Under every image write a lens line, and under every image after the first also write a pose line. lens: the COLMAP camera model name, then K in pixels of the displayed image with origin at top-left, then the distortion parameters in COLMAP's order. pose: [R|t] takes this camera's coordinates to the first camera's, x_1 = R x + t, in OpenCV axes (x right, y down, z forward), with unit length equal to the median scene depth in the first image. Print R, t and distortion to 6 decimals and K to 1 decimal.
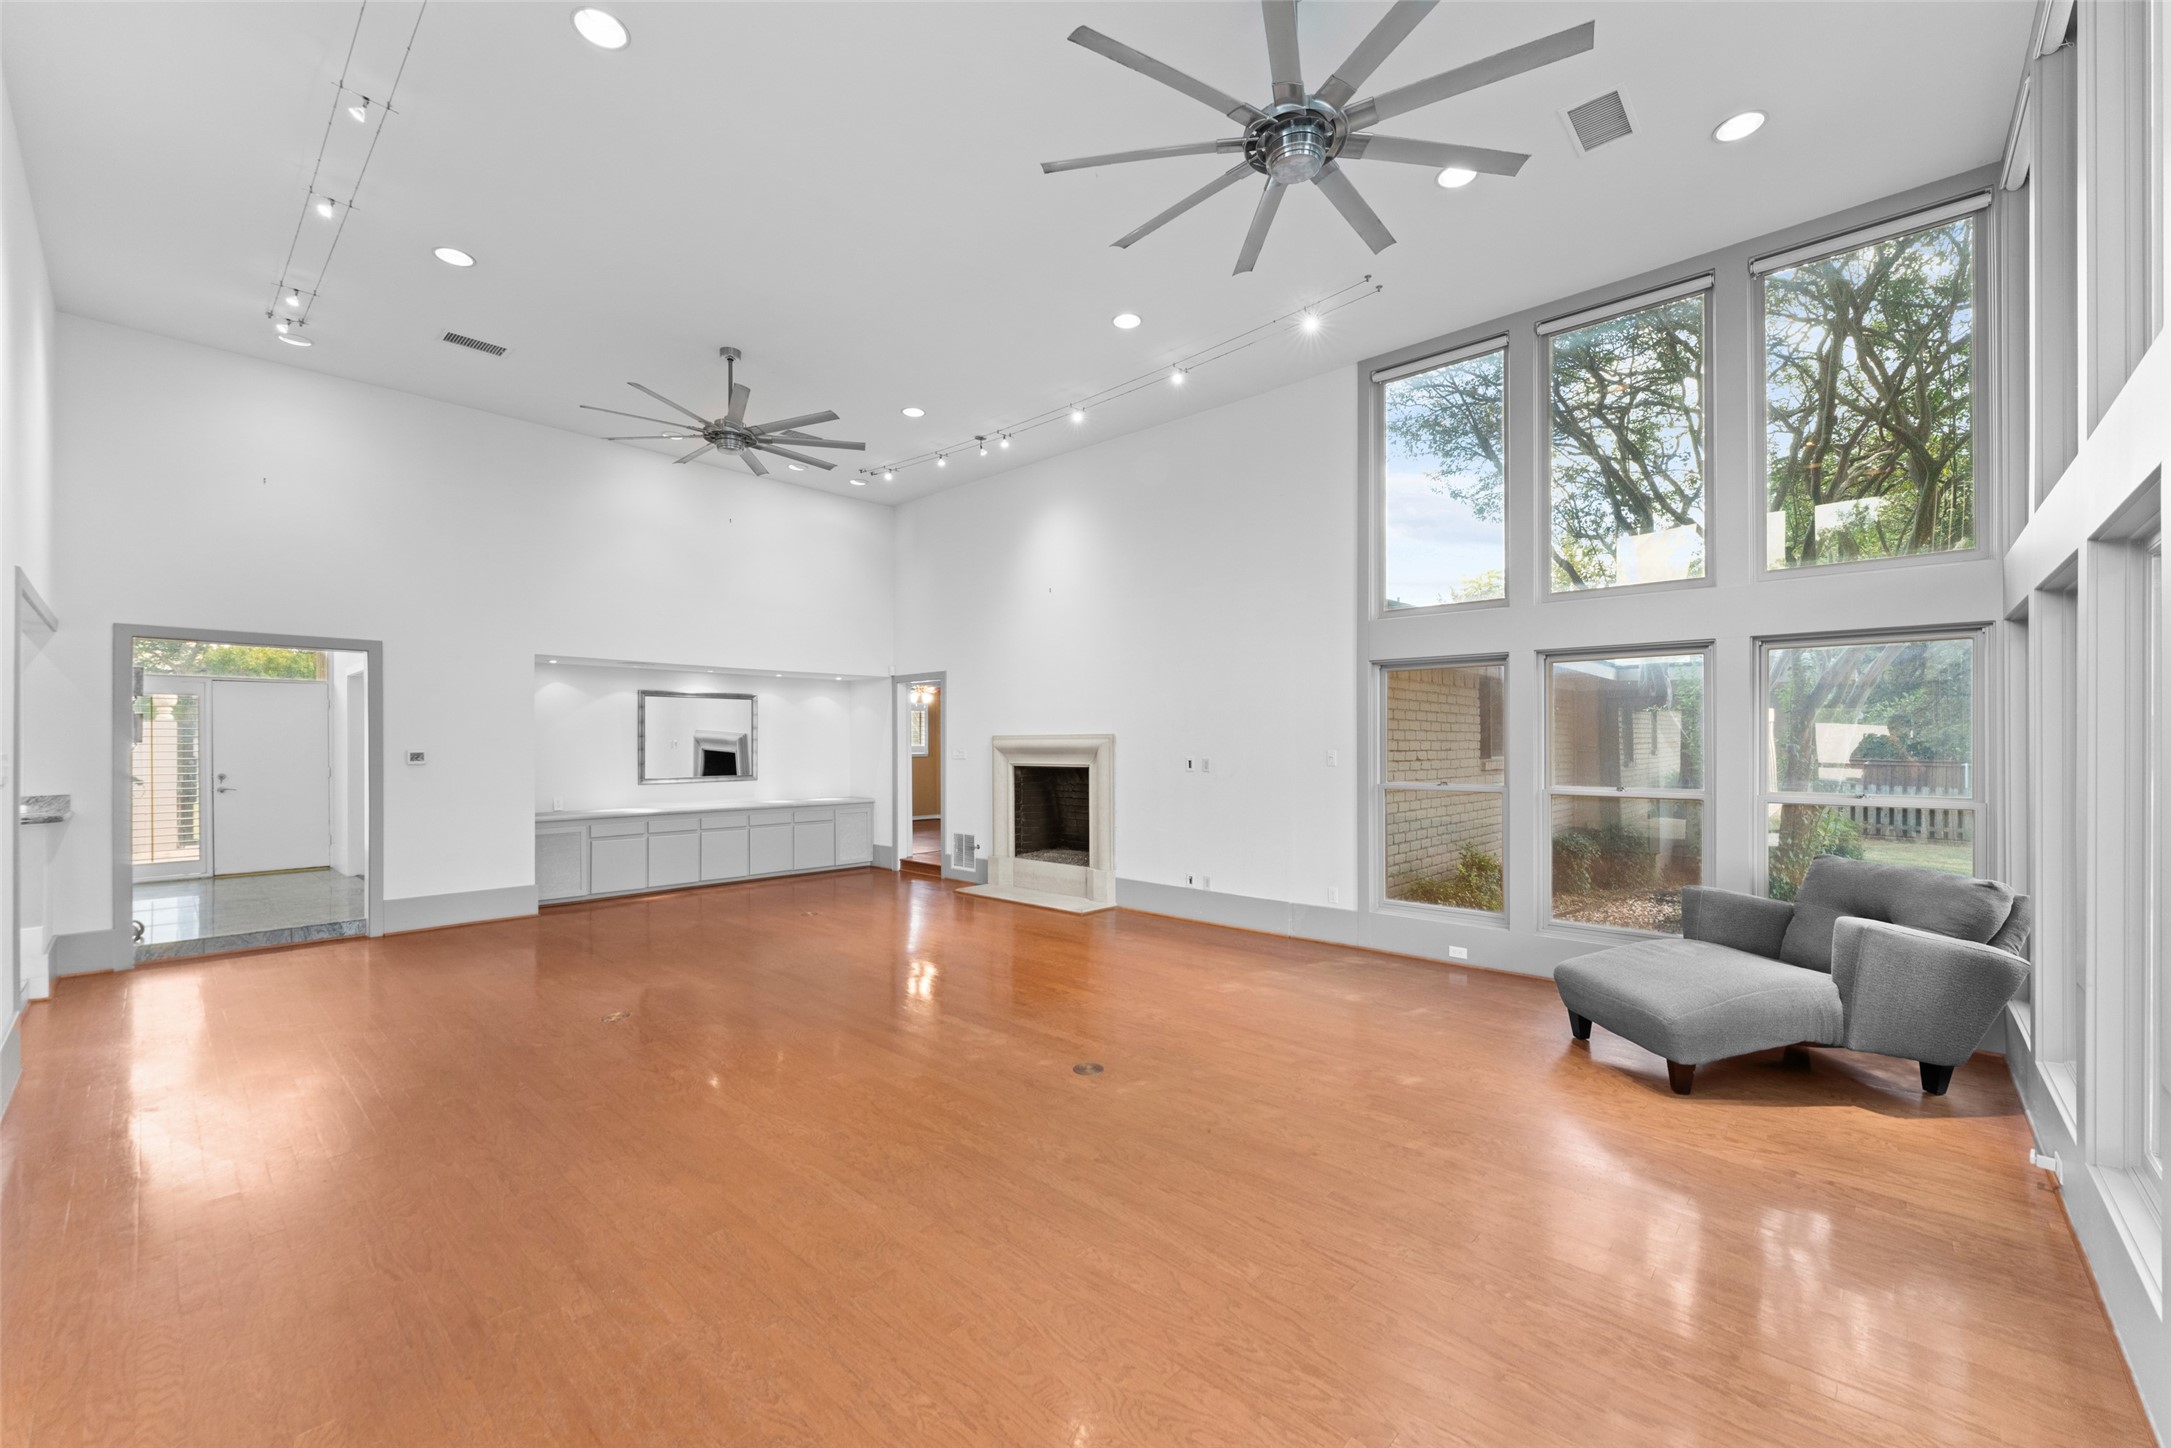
lens RADIAL K [[874.4, 0, 1079.6], [0, 874.4, 740.0], [0, 0, 1]] dist [-0.004293, 0.001105]
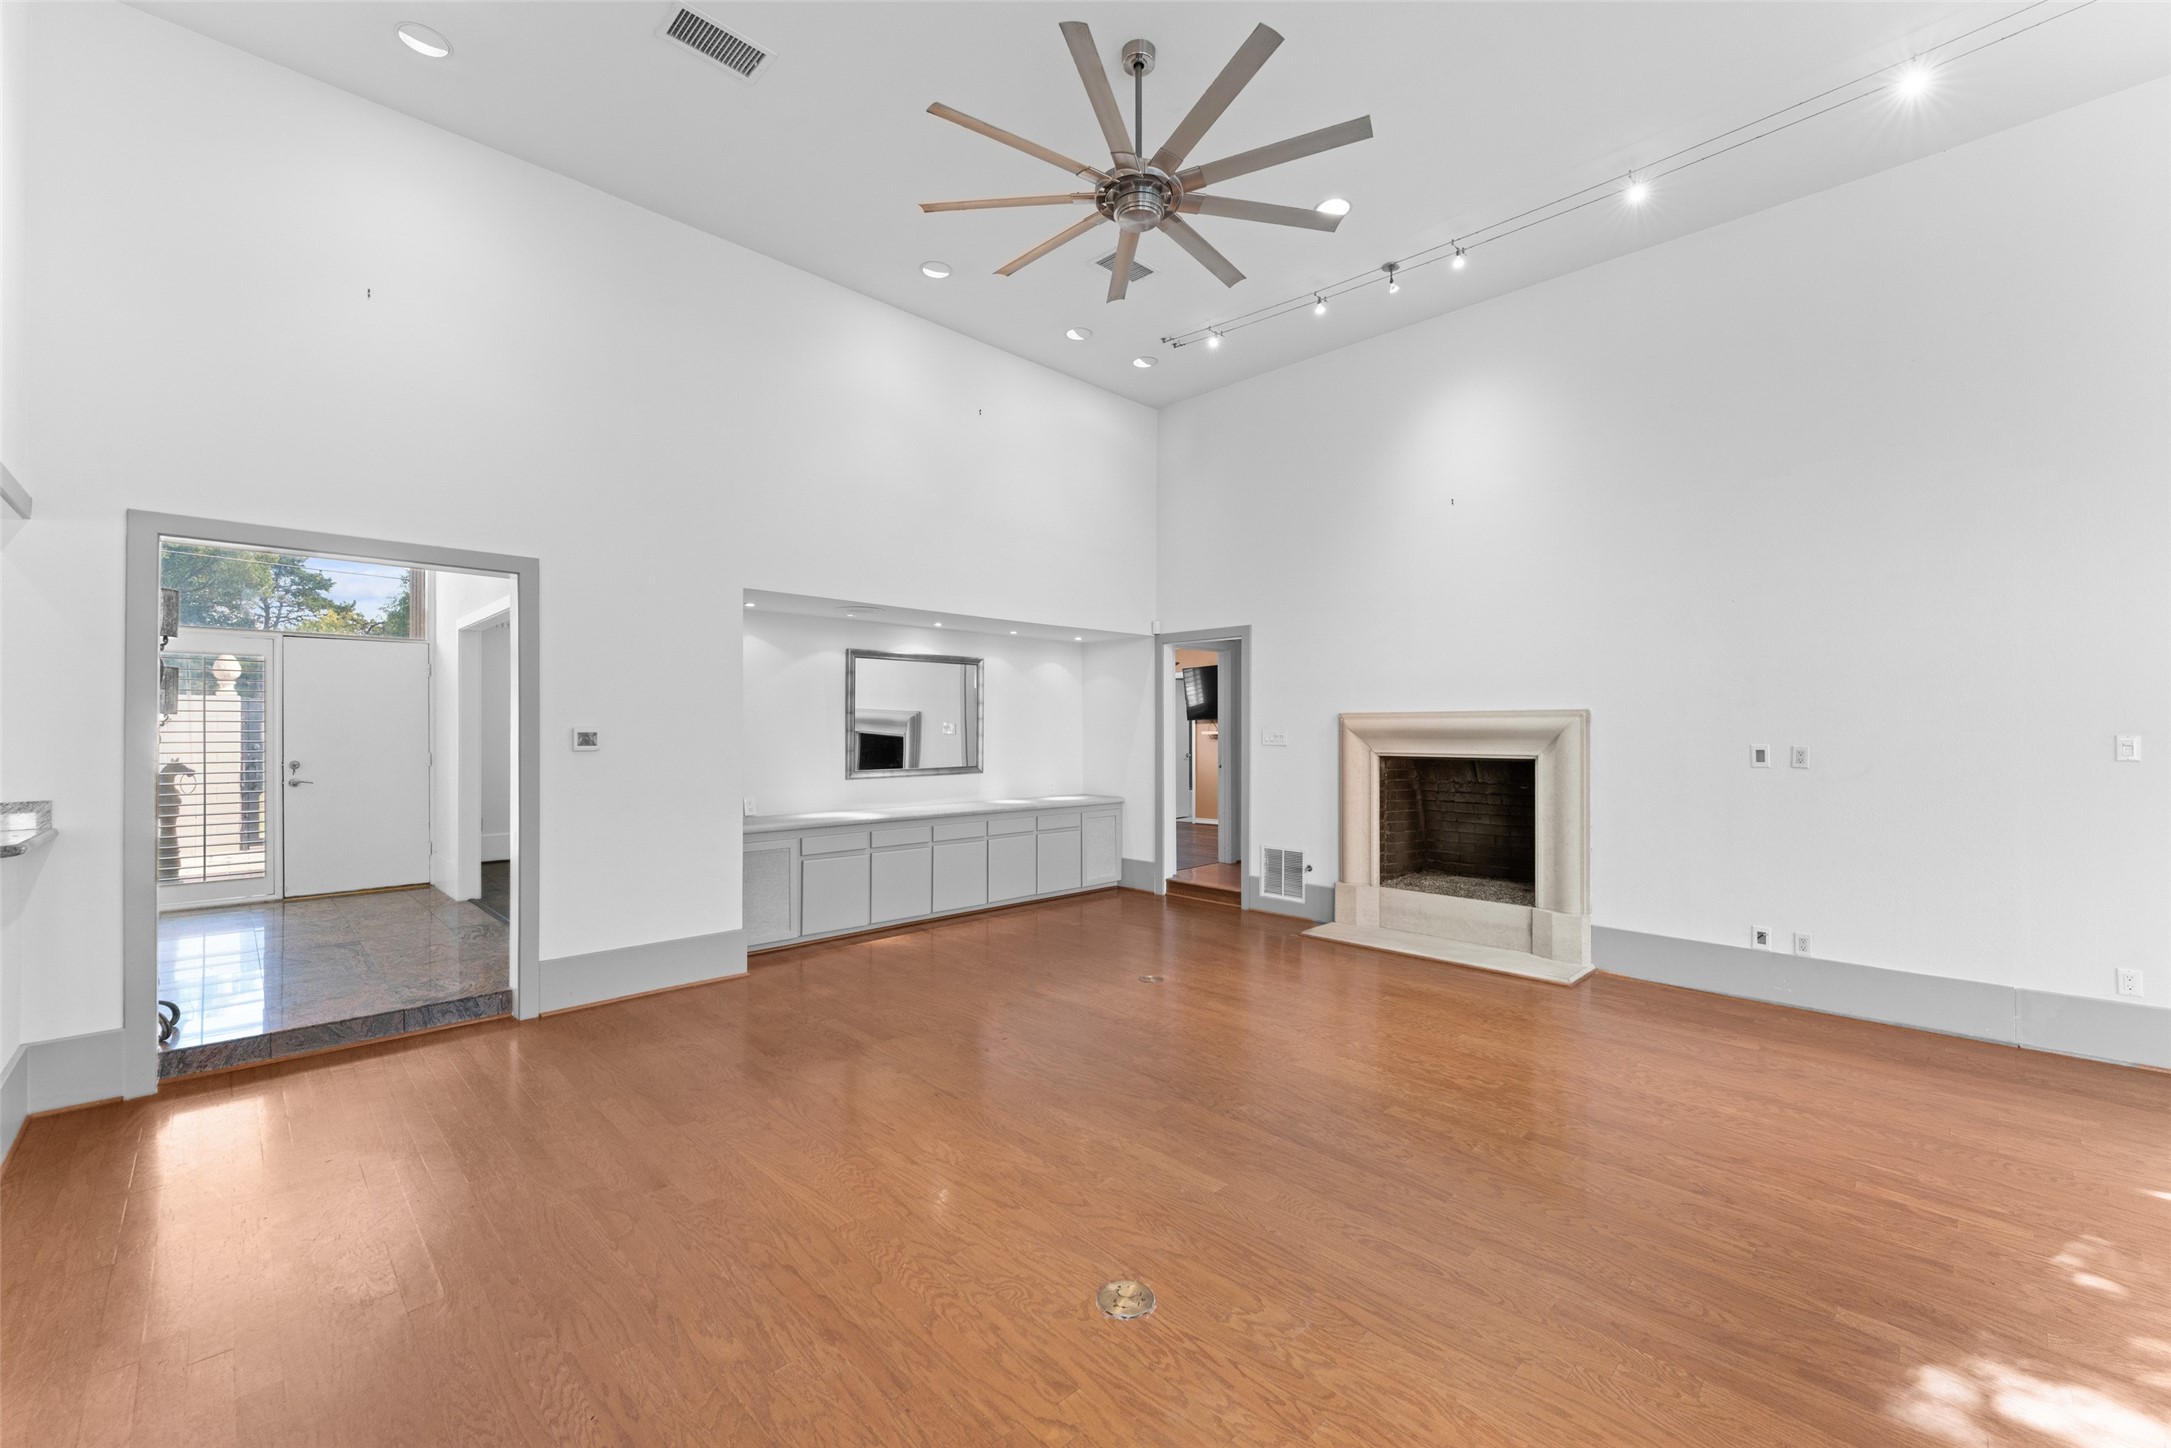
lens RADIAL K [[874.4, 0, 1079.9], [0, 874.4, 727.3], [0, 0, 1]] dist [-0.004293, 0.001105]
pose [[0.999194, 0.003899, -0.039949, -0.306976], [-0.003842, 0.999991, 0.001508, 0.006684], [0.039954, -0.001353, 0.999201, 0.305410]]
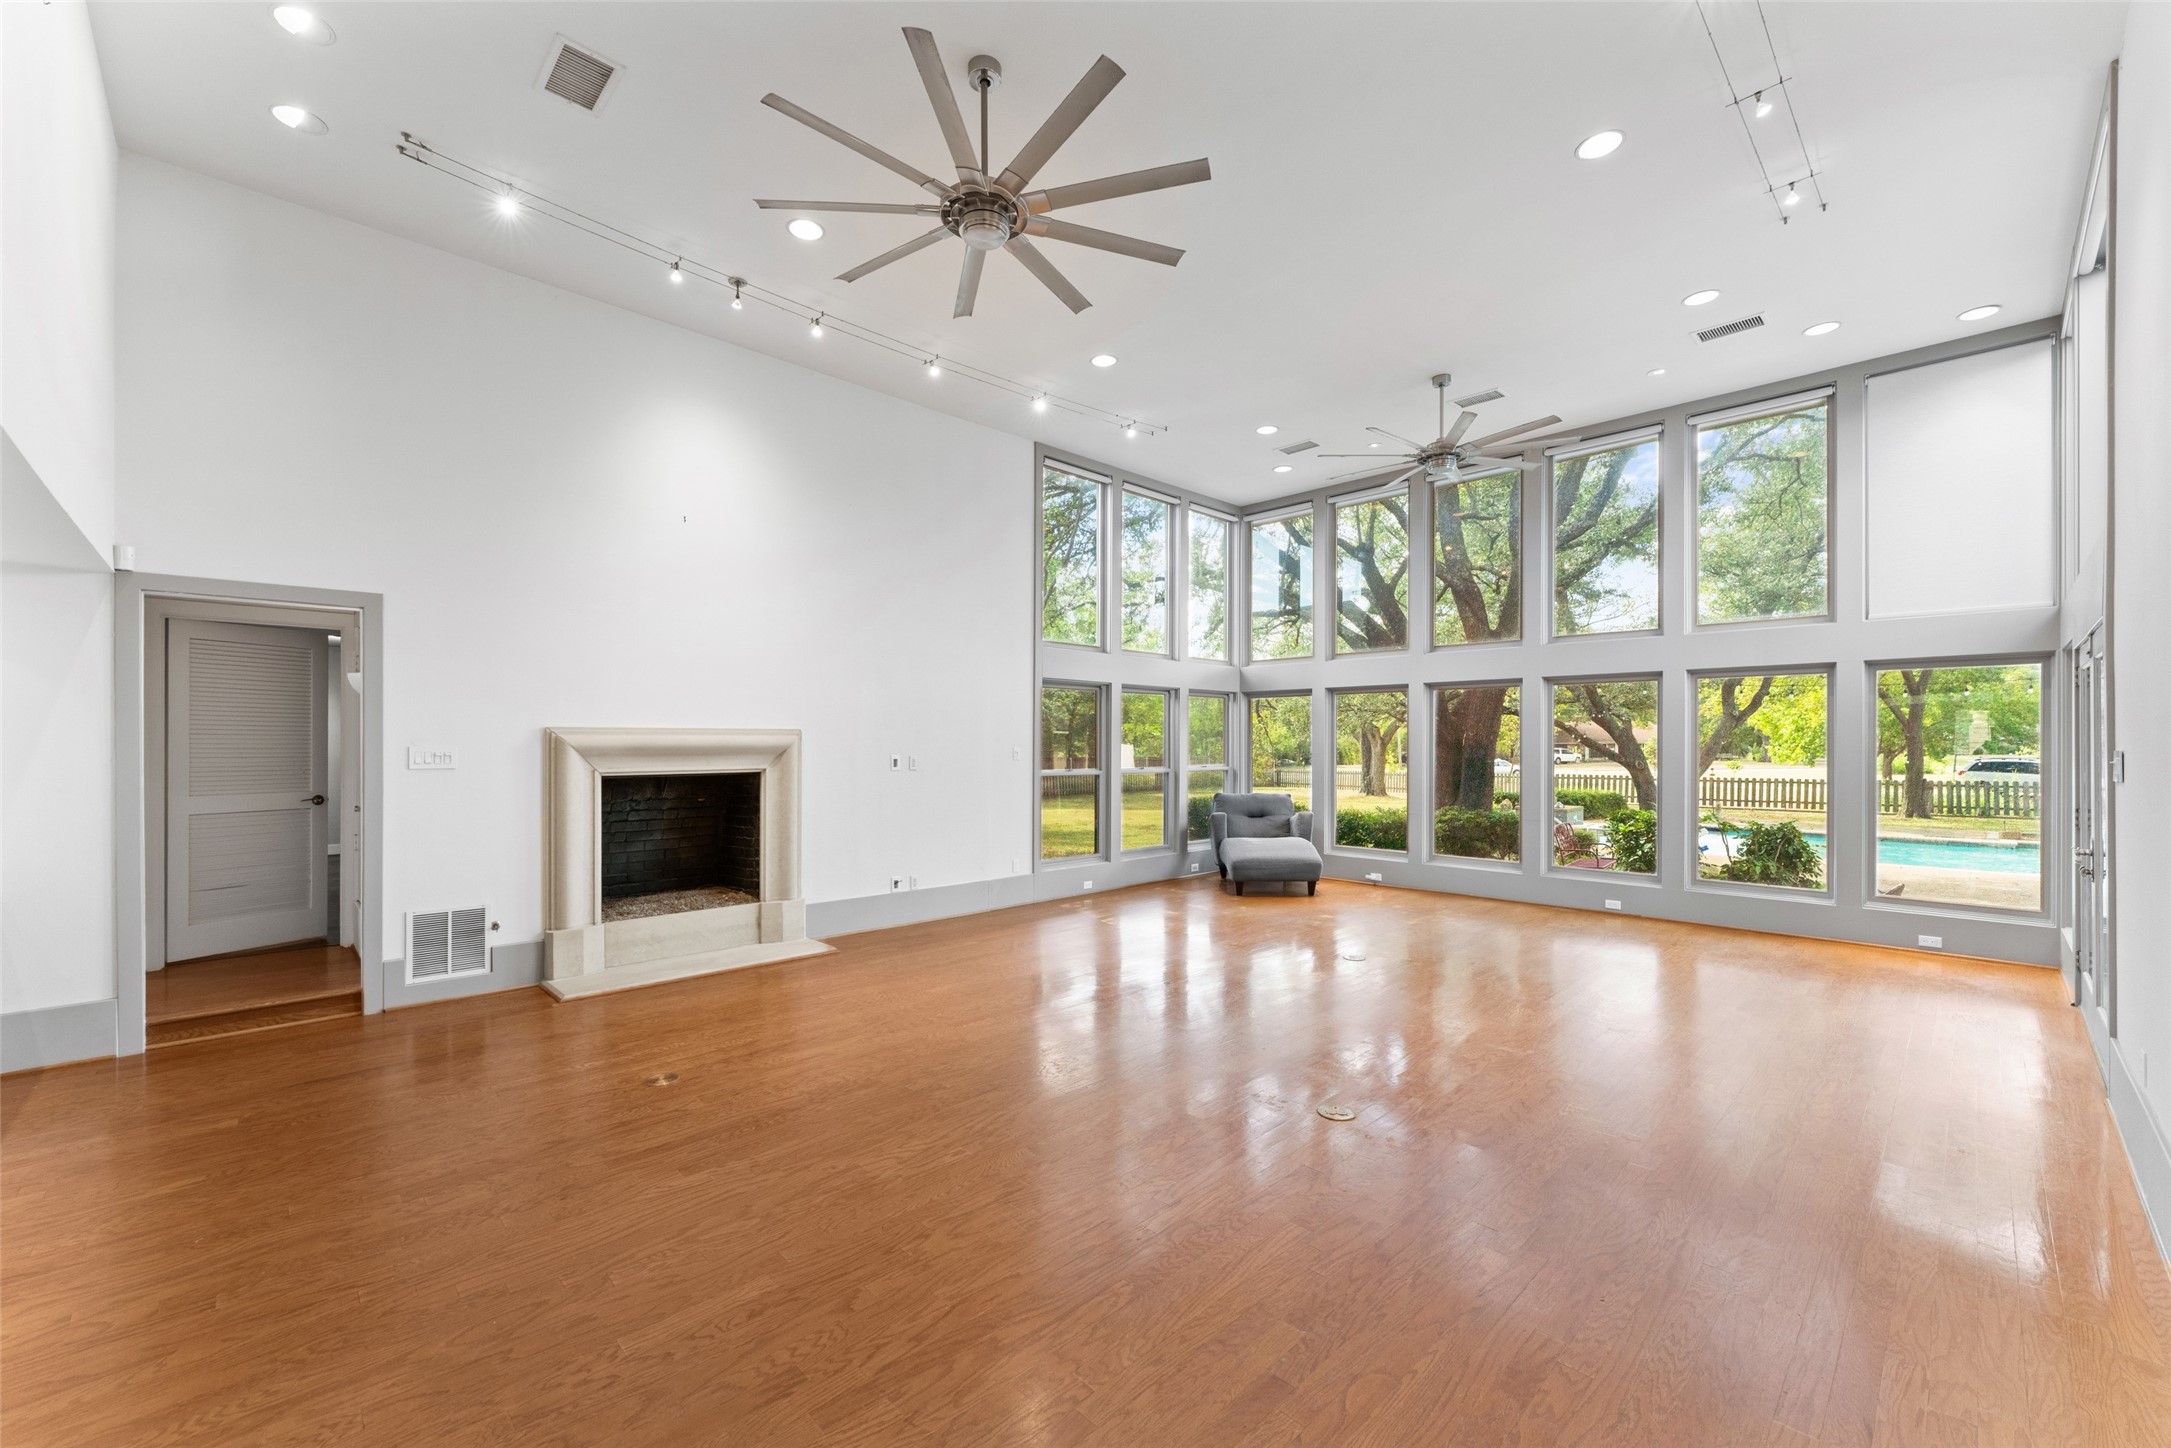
lens RADIAL K [[874.4, 0, 1069.8], [0, 874.4, 740.2], [0, 0, 1]] dist [-0.004293, 0.001105]
pose [[0.055812, 0.004363, 0.998432, -0.723453], [-0.004336, 0.999982, -0.004127, 0.005316], [-0.998432, -0.004099, 0.055830, 0.672436]]
